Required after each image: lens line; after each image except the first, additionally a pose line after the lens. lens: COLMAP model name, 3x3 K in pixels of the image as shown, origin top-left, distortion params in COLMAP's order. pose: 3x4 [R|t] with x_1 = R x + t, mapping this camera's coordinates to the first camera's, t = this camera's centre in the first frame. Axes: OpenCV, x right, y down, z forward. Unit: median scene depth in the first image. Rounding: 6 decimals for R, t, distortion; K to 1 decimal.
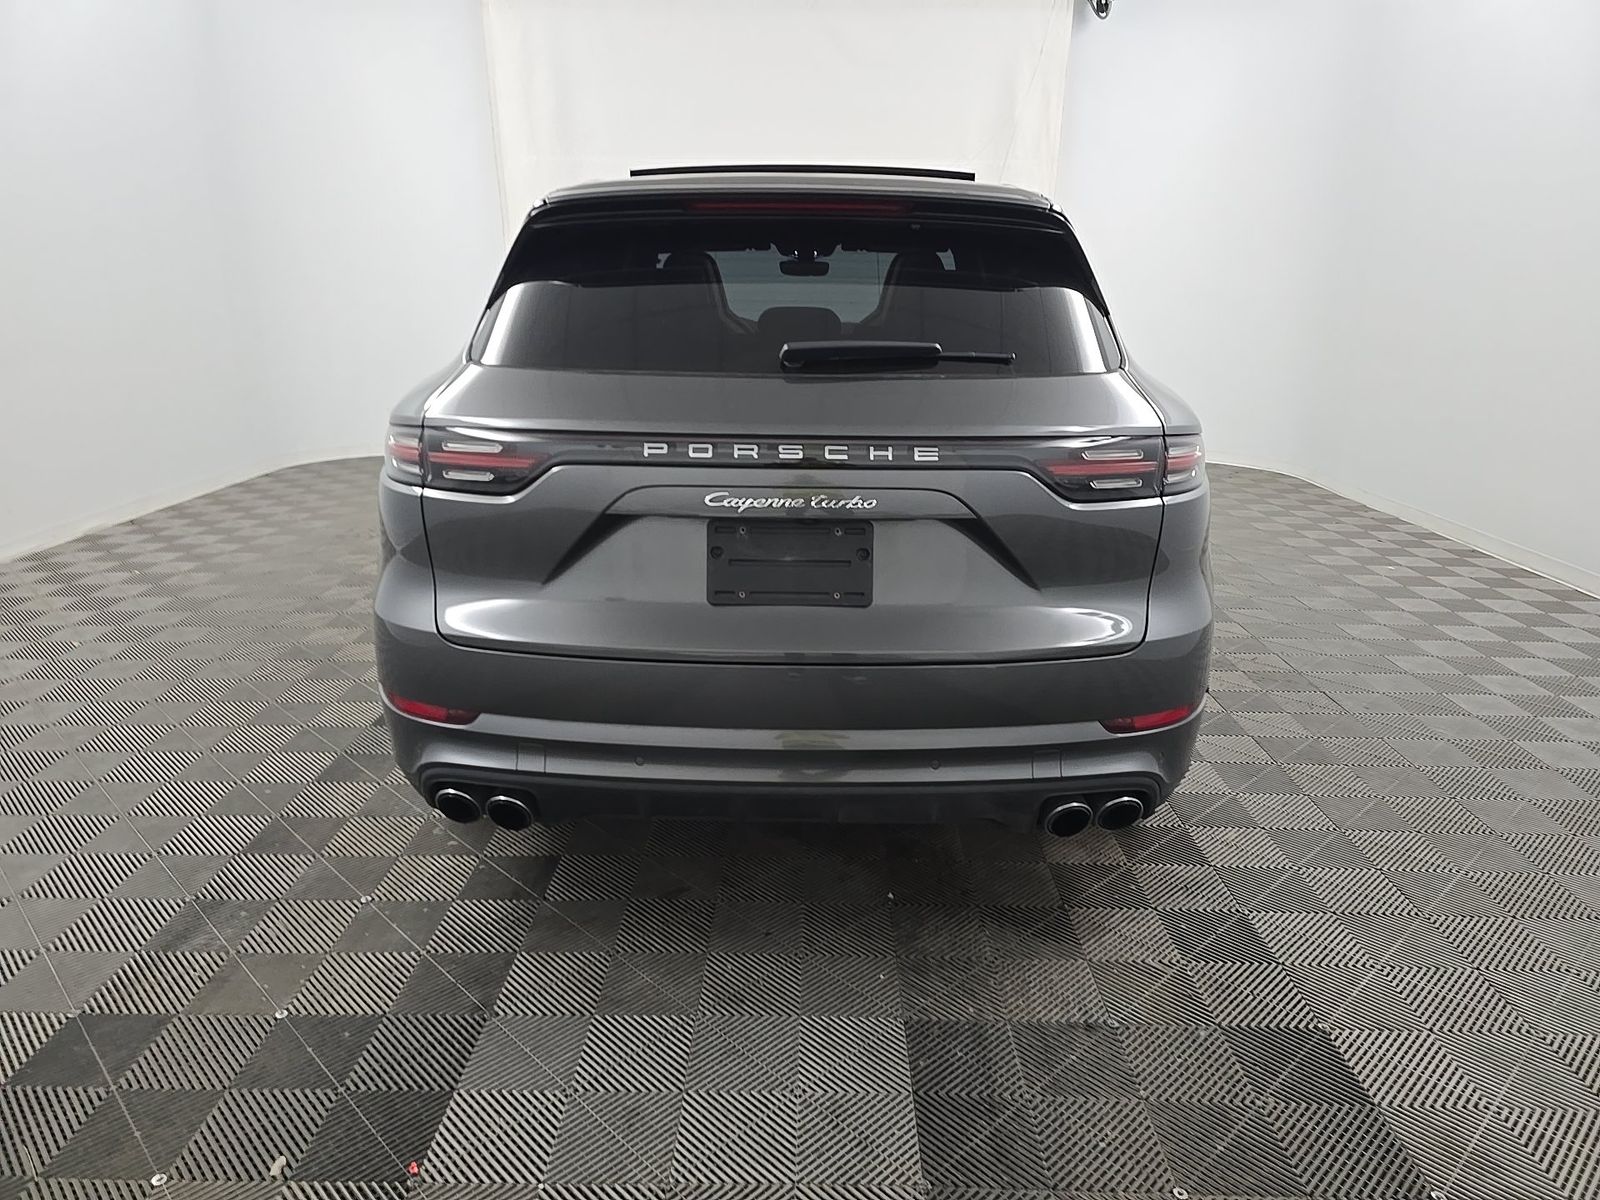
lens RADIAL K [[1090.9, 0, 800.0], [0, 1090.9, 600.0], [0, 0, 1]] dist [-0.002313, -0.000627]
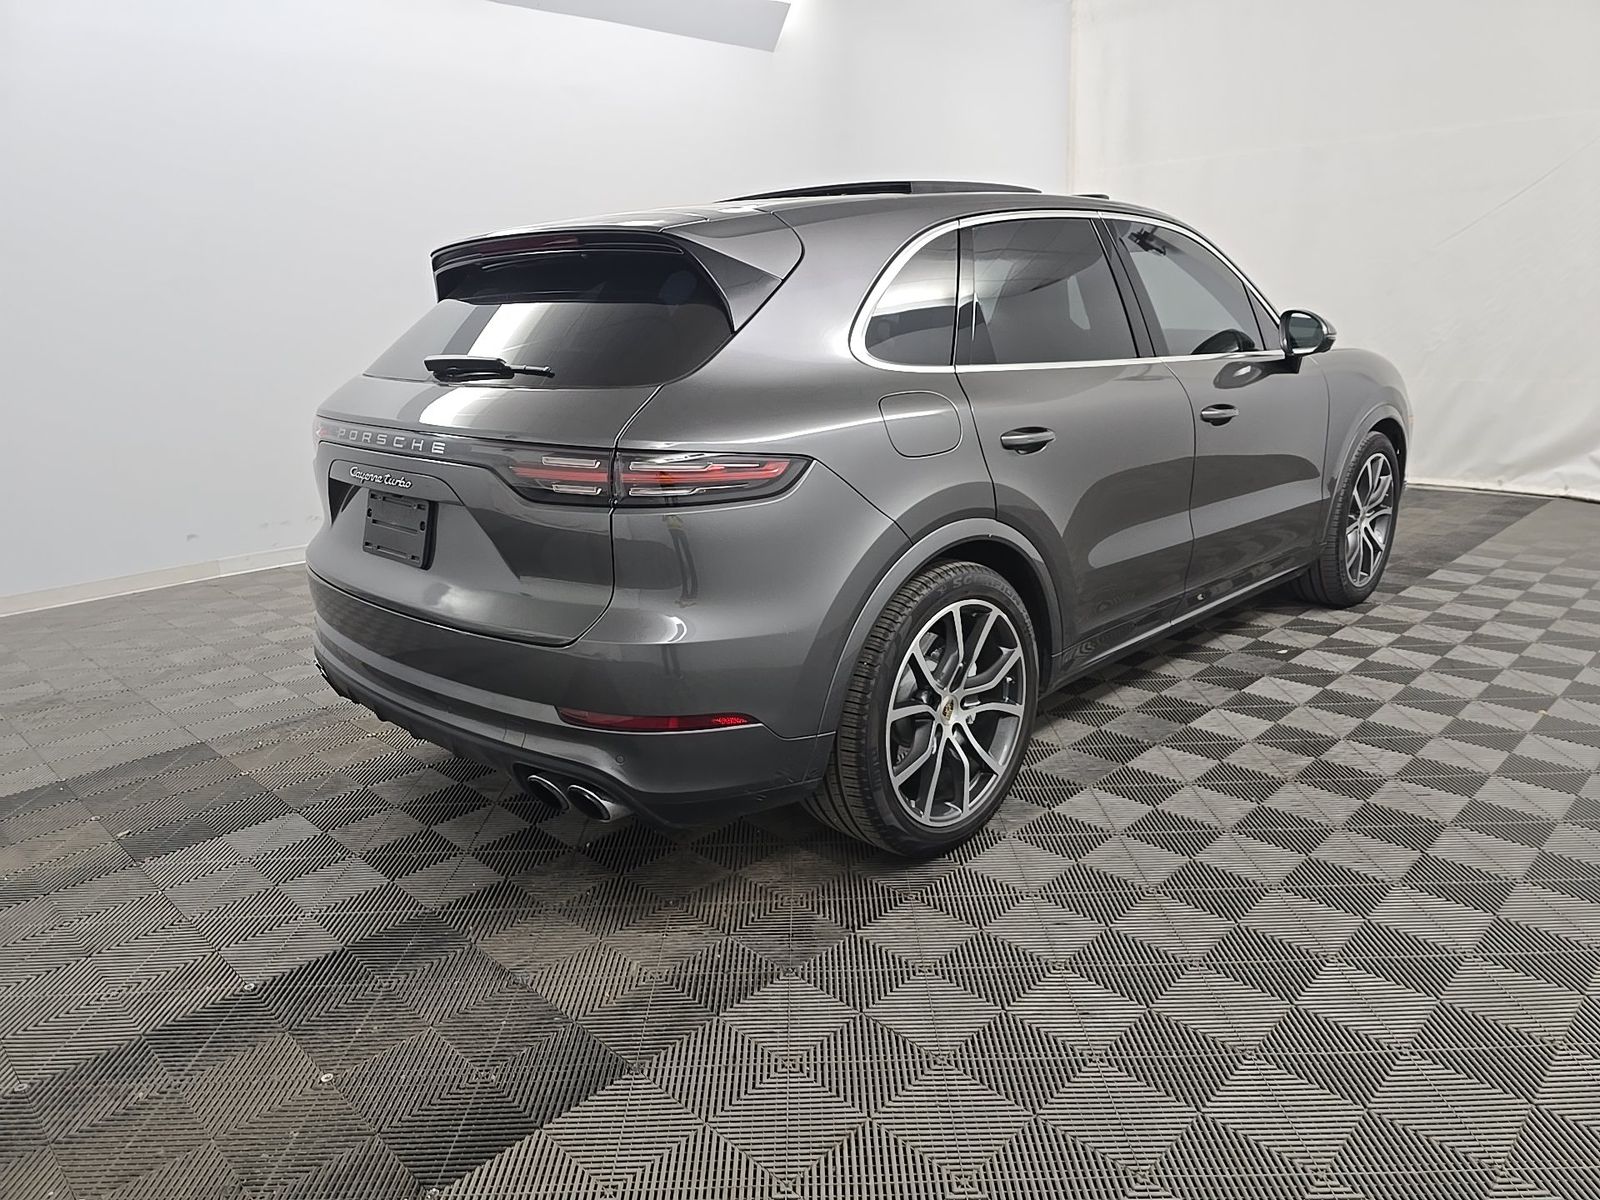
lens RADIAL K [[1090.9, 0, 800.0], [0, 1090.9, 600.0], [0, 0, 1]] dist [-0.002313, -0.000627]
pose [[0.732971, 0.166232, -0.659637, 0.947598], [-0.171060, 0.983564, 0.057786, -0.080871], [0.658401, 0.070482, 0.749360, 0.280459]]
